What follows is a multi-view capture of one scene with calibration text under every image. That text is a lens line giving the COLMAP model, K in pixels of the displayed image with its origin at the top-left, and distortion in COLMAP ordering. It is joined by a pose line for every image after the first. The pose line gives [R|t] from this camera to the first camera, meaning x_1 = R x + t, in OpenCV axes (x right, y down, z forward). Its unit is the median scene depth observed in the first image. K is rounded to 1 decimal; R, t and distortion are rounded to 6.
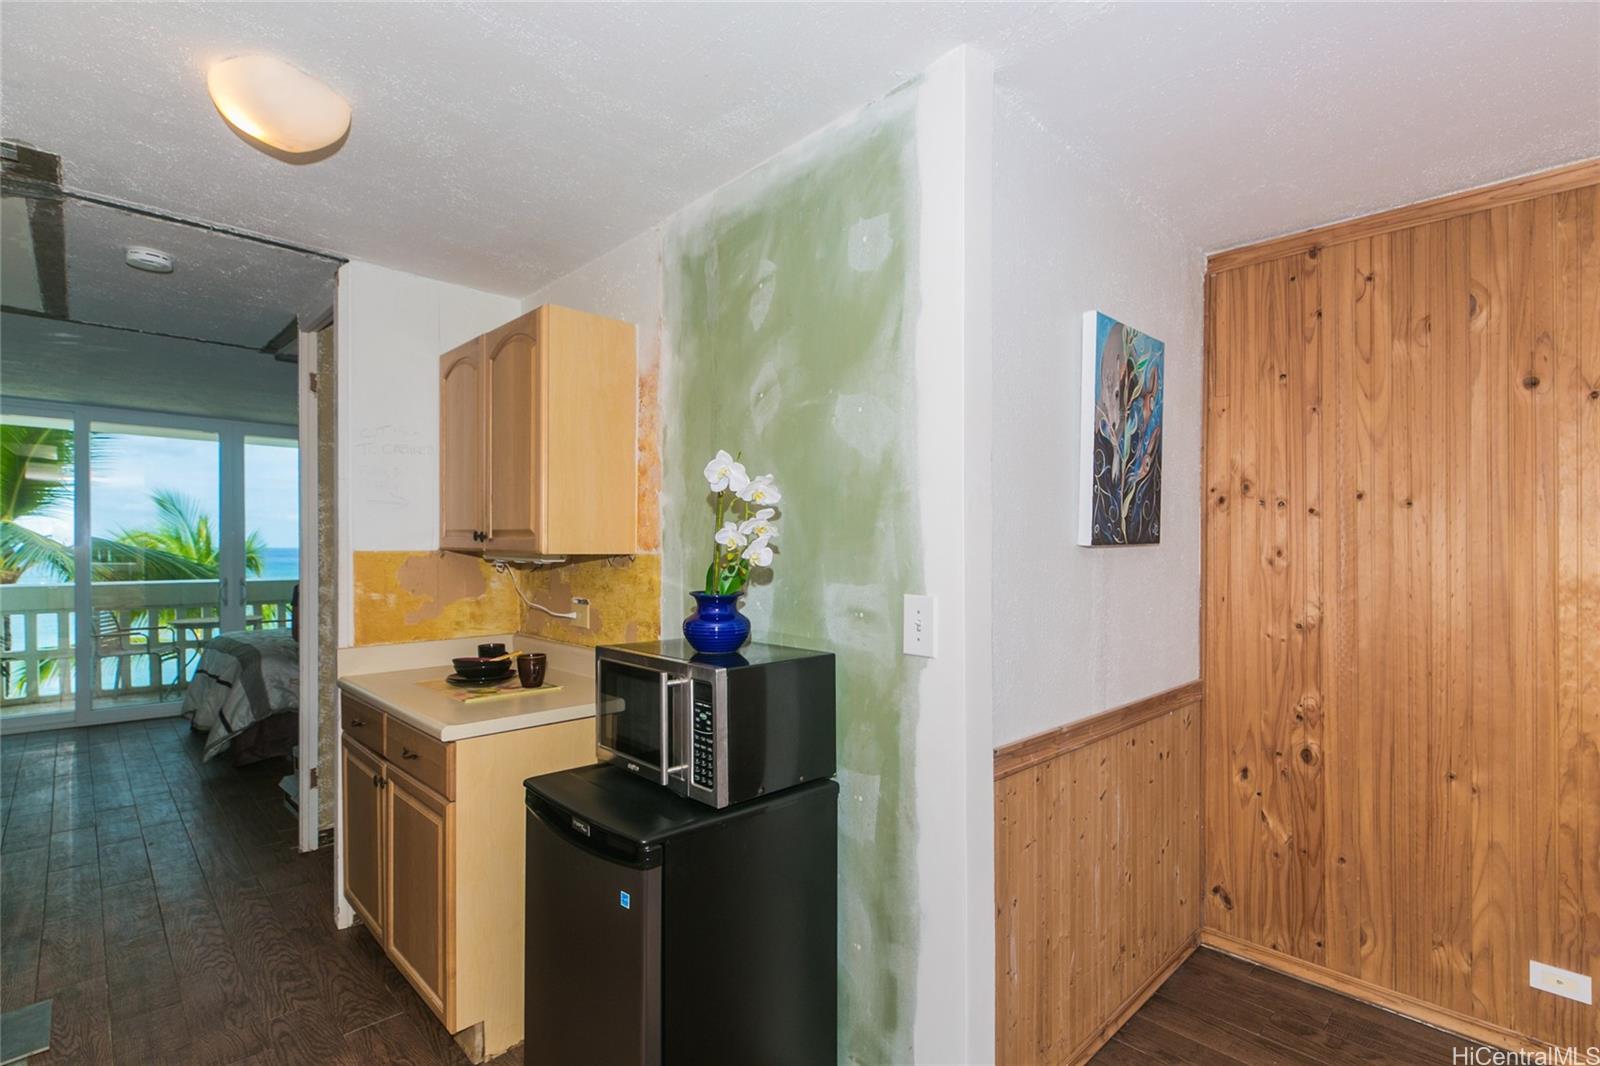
lens RADIAL K [[756.6, 0, 827.7], [0, 756.6, 556.0], [0, 0, 1]] dist [0.001476, -0.003413]
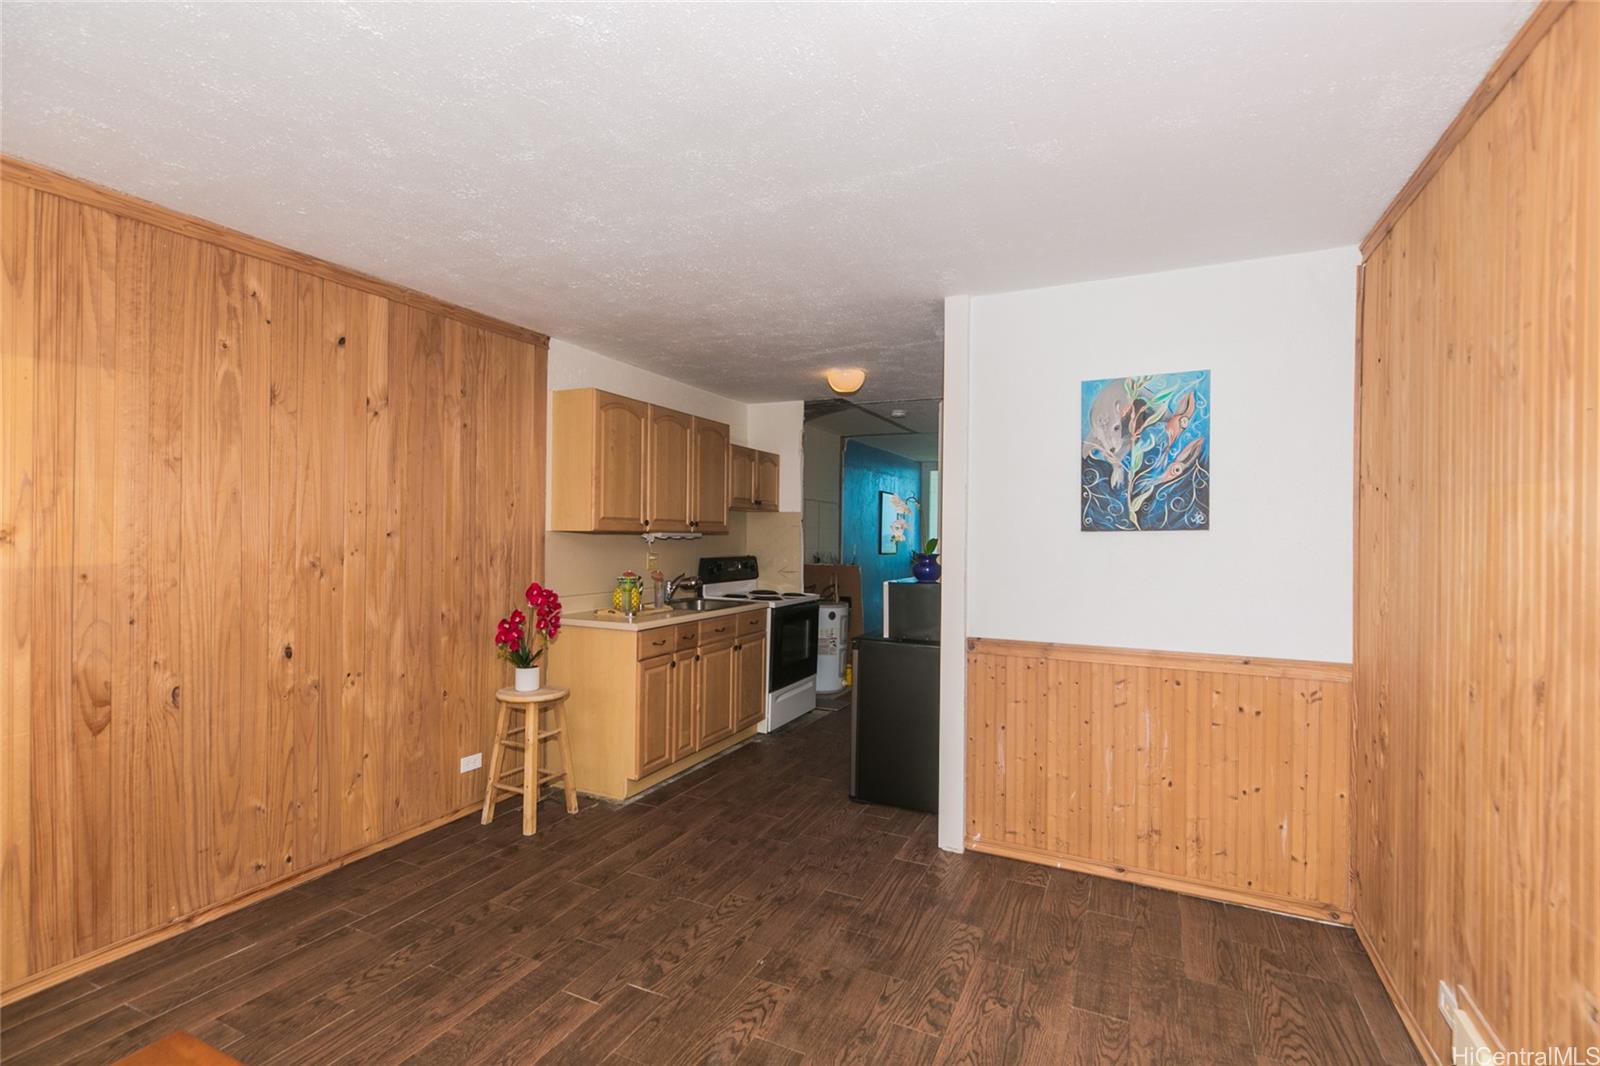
lens RADIAL K [[722.1, 0, 828.4], [0, 722.1, 559.0], [0, 0, 1]] dist [0.007035, -0.004899]
pose [[0.337633, 0.029897, -0.940803, 1.423863], [-0.020788, 0.999489, 0.024302, 0.016407], [0.941048, 0.011352, 0.338081, 0.004937]]
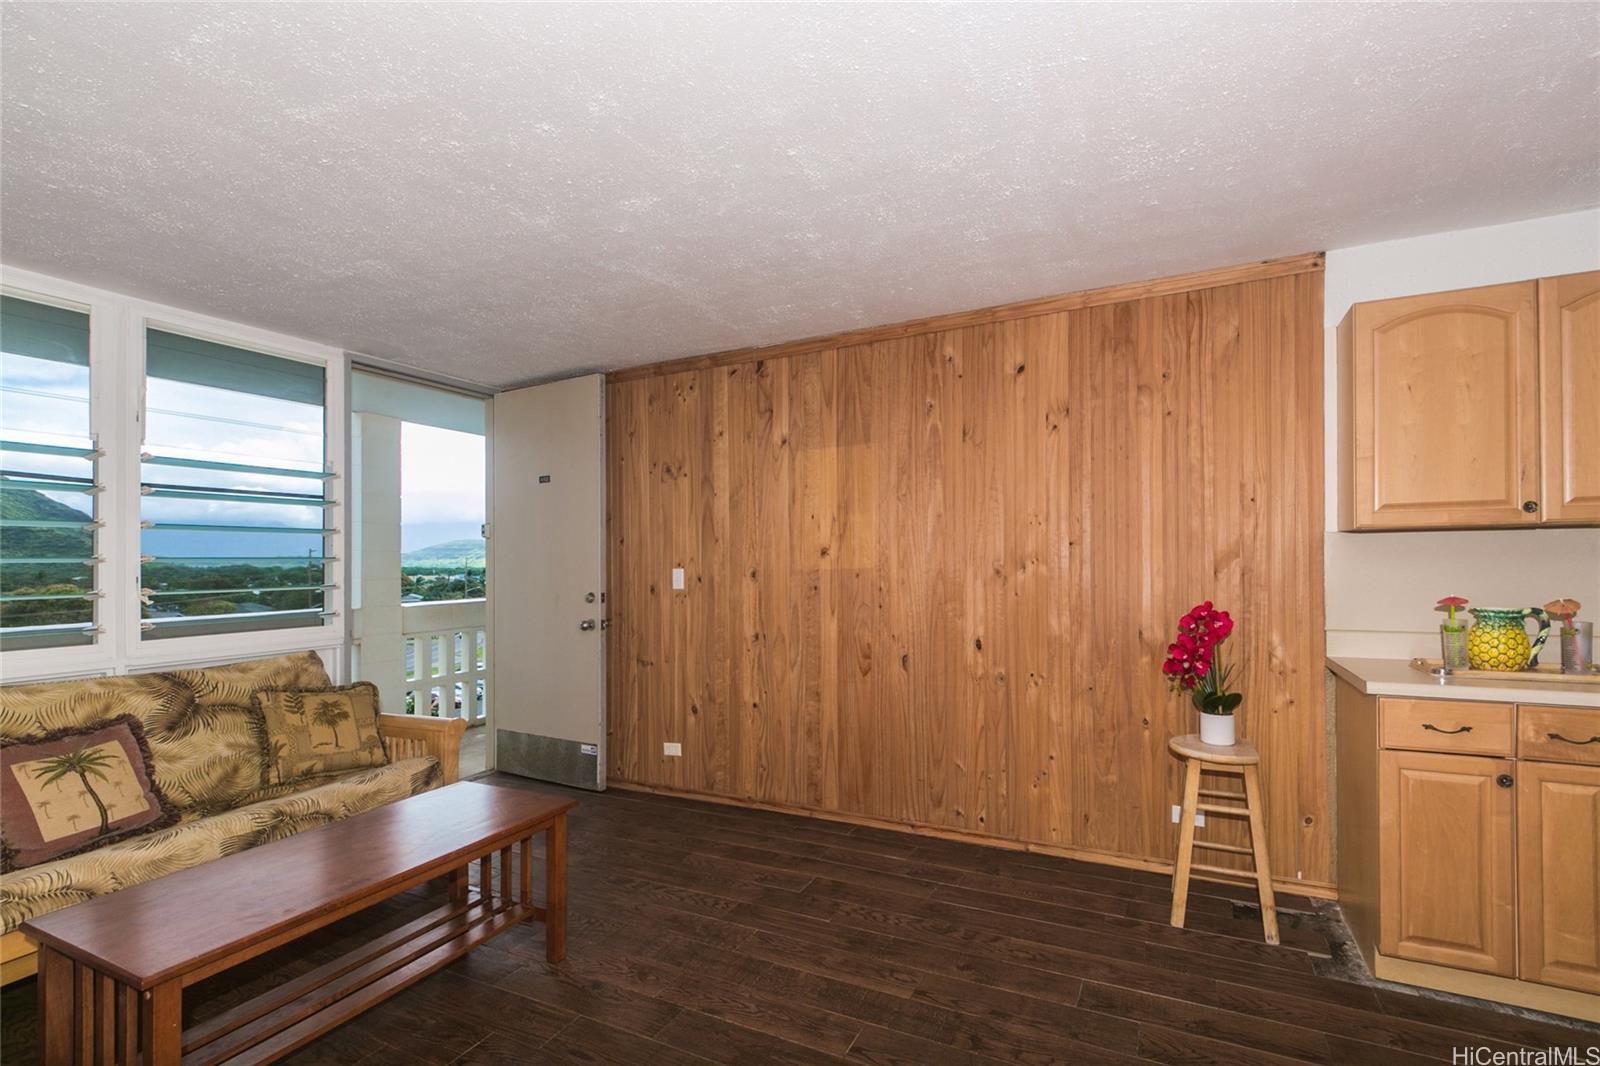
lens RADIAL K [[722.1, 0, 791.6], [0, 722.1, 565.6], [0, 0, 1]] dist [0.007035, -0.004899]
pose [[-0.958405, 0.008106, -0.285296, 0.740164], [0.003404, 0.999850, 0.016973, 0.036898], [0.285391, 0.015296, -0.958289, 0.863824]]
